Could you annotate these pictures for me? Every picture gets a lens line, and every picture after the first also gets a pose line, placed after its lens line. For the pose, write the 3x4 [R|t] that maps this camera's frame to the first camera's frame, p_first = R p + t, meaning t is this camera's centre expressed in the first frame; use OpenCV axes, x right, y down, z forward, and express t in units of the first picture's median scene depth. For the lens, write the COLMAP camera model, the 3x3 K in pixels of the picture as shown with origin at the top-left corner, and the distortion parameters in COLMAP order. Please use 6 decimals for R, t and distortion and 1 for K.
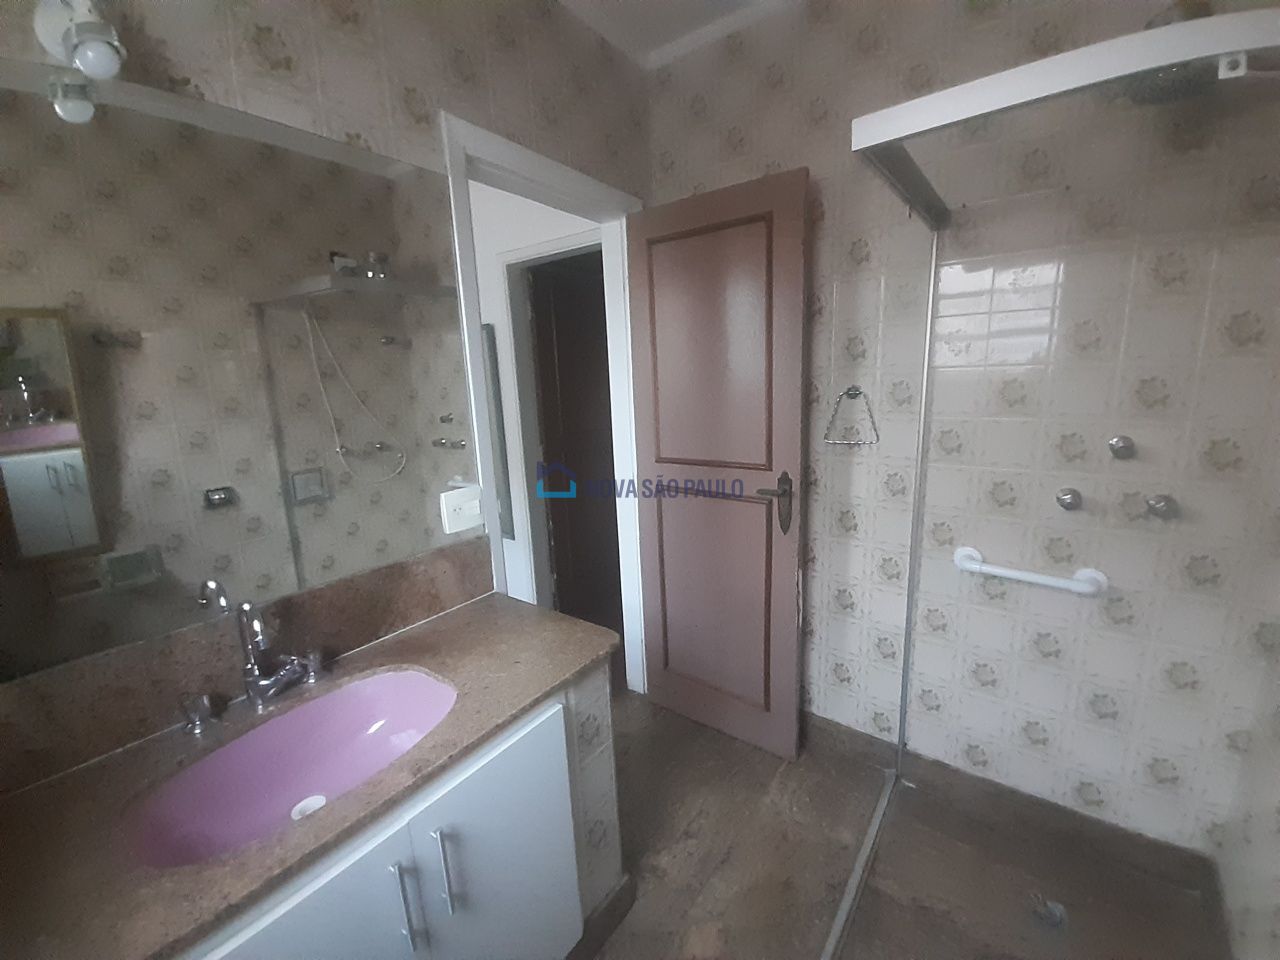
lens RADIAL K [[511.6, 0, 681.1], [0, 511.6, 476.4], [0, 0, 1]] dist [-0.000210, -0.012543]
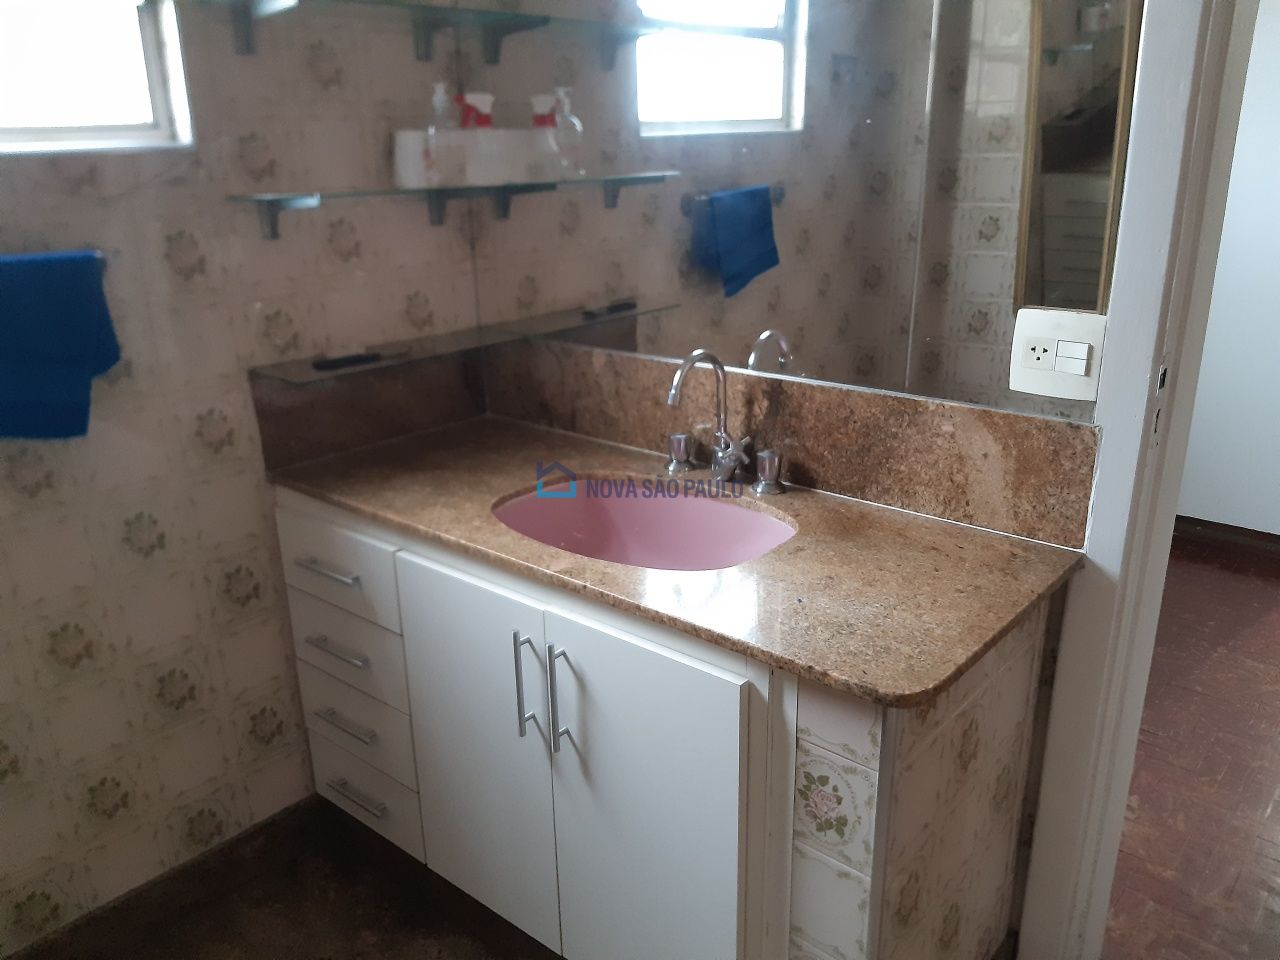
lens RADIAL K [[983.3, 0, 646.2], [0, 983.3, 501.5], [0, 0, 1]] dist [0.040487, -0.116368]
pose [[-0.097912, 0.368420, -0.924489, 0.553044], [-0.180108, 0.907053, 0.380546, -0.099777], [0.978762, 0.203768, -0.022456, 0.697438]]
